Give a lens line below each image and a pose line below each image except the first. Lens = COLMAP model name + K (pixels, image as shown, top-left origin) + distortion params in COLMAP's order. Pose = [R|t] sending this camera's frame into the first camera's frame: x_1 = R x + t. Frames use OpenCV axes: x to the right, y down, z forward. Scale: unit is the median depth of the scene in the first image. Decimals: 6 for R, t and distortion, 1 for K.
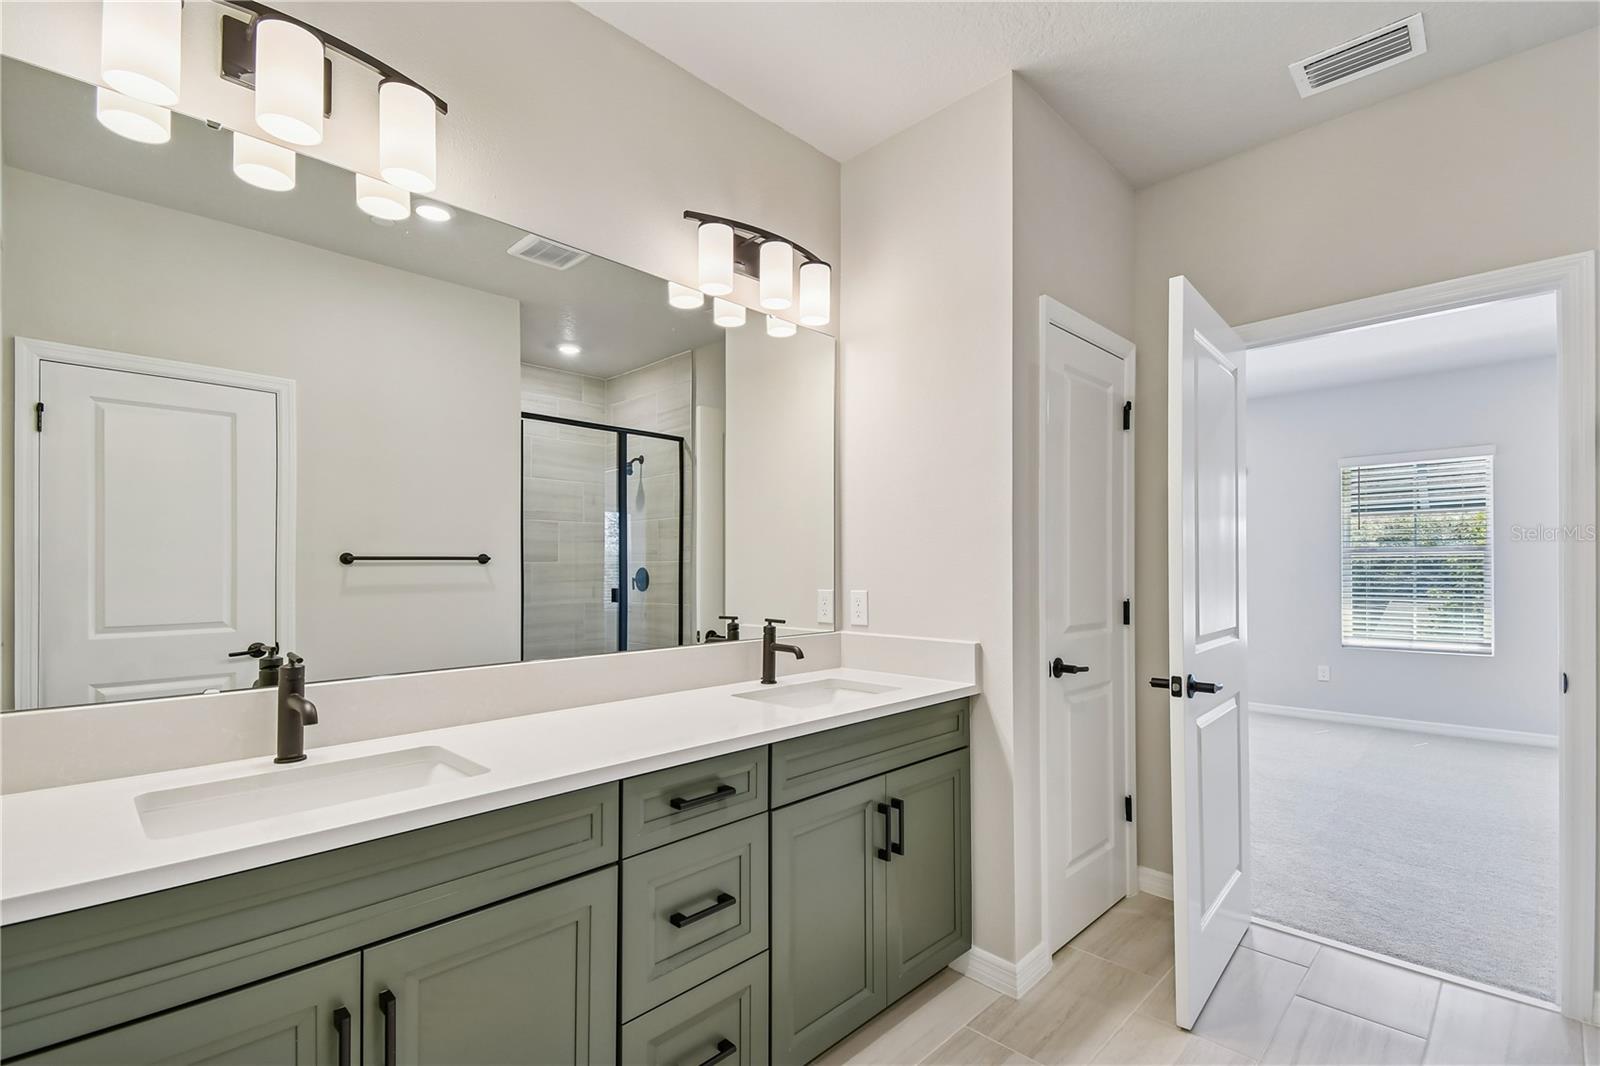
lens RADIAL K [[717.1, 0, 814.7], [0, 717.1, 537.8], [0, 0, 1]] dist [0.000385, -0.000331]
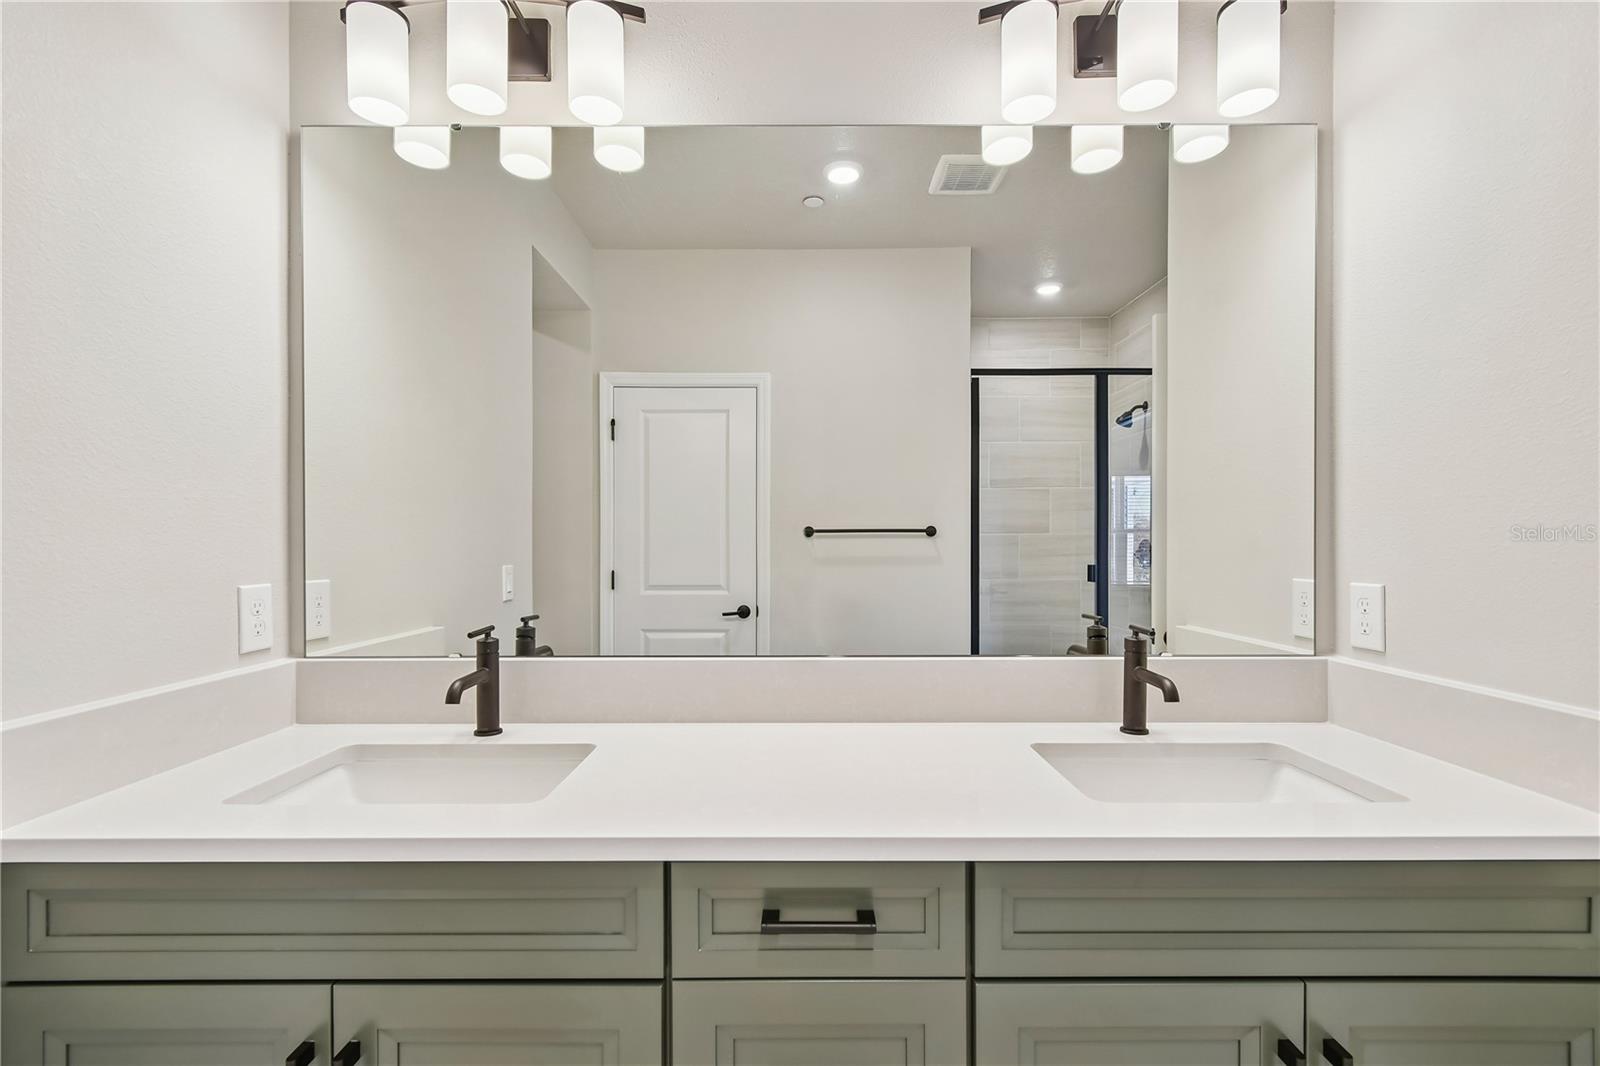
lens RADIAL K [[718.7, 0, 800.0], [0, 718.7, 538.7], [0, 0, 1]] dist [-0.003843, -0.000234]
pose [[0.691692, -0.001202, -0.722192, 0.152505], [0.031223, 0.999113, 0.028241, 0.011494], [0.721517, -0.042084, 0.691116, 0.326844]]
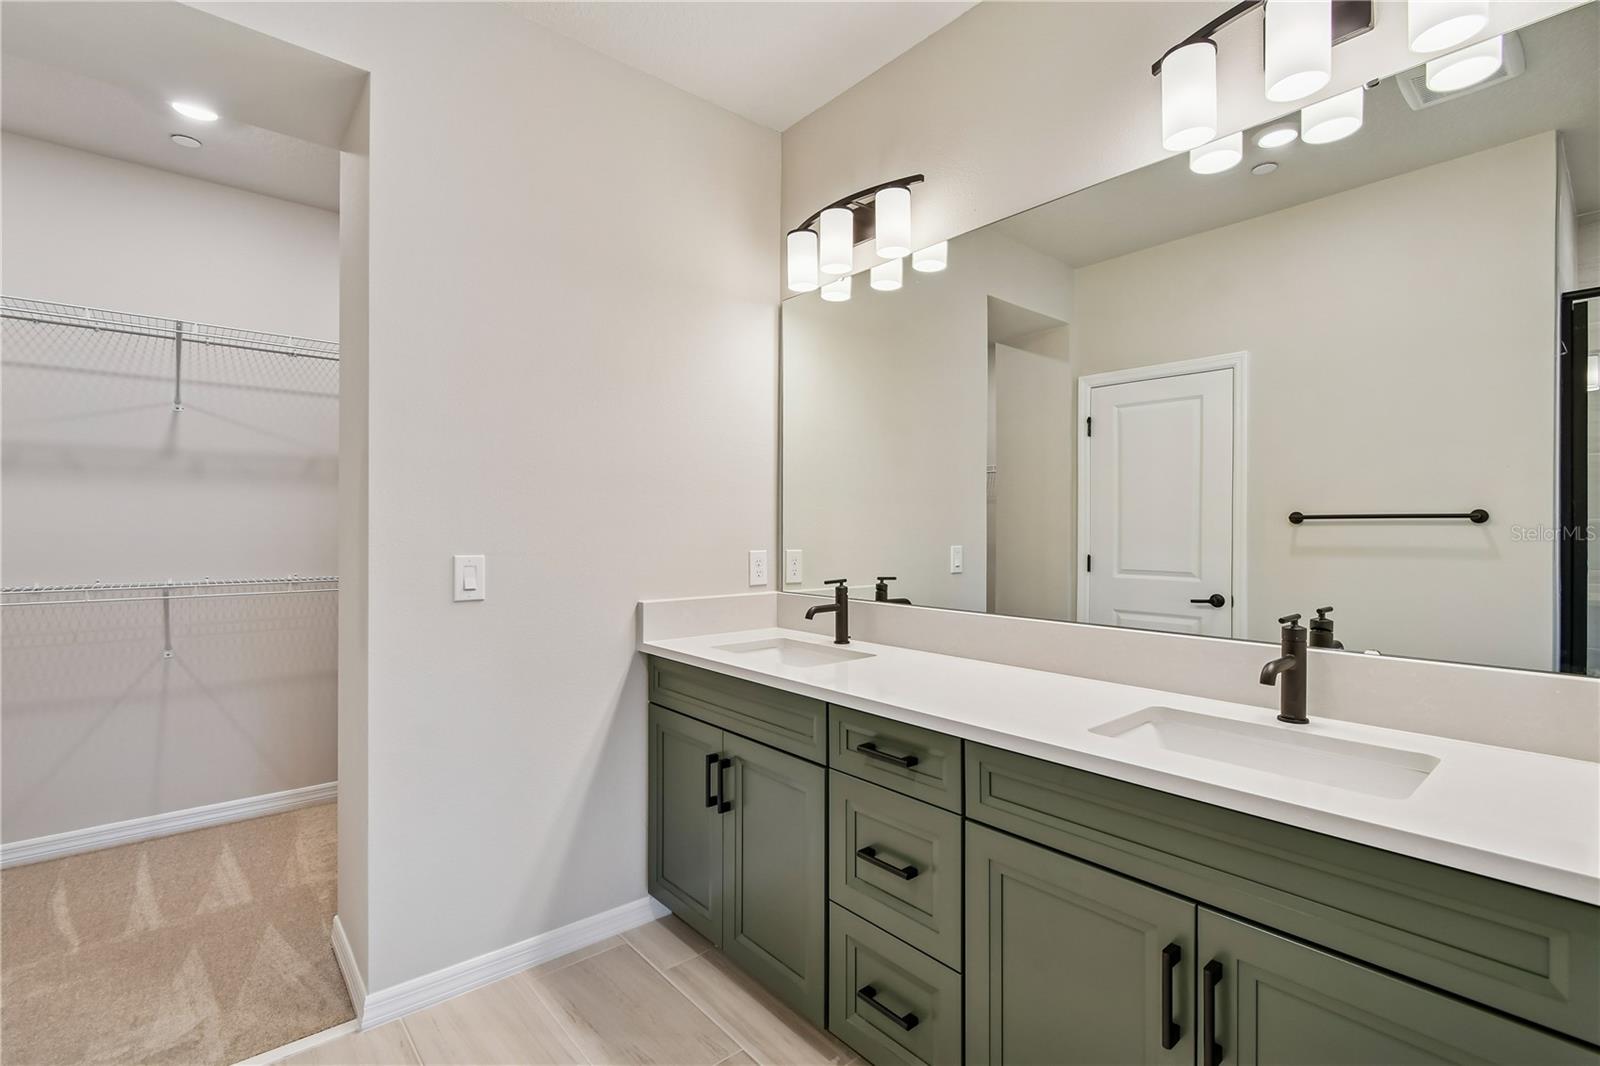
lens RADIAL K [[718.2, 0, 802.9], [0, 718.2, 515.1], [0, 0, 1]] dist [0.011527, -0.000505]
pose [[-0.081179, -0.011760, -0.996630, 0.499304], [0.041921, 0.999005, -0.015203, 0.015448], [0.995818, -0.043014, -0.080605, 0.547244]]
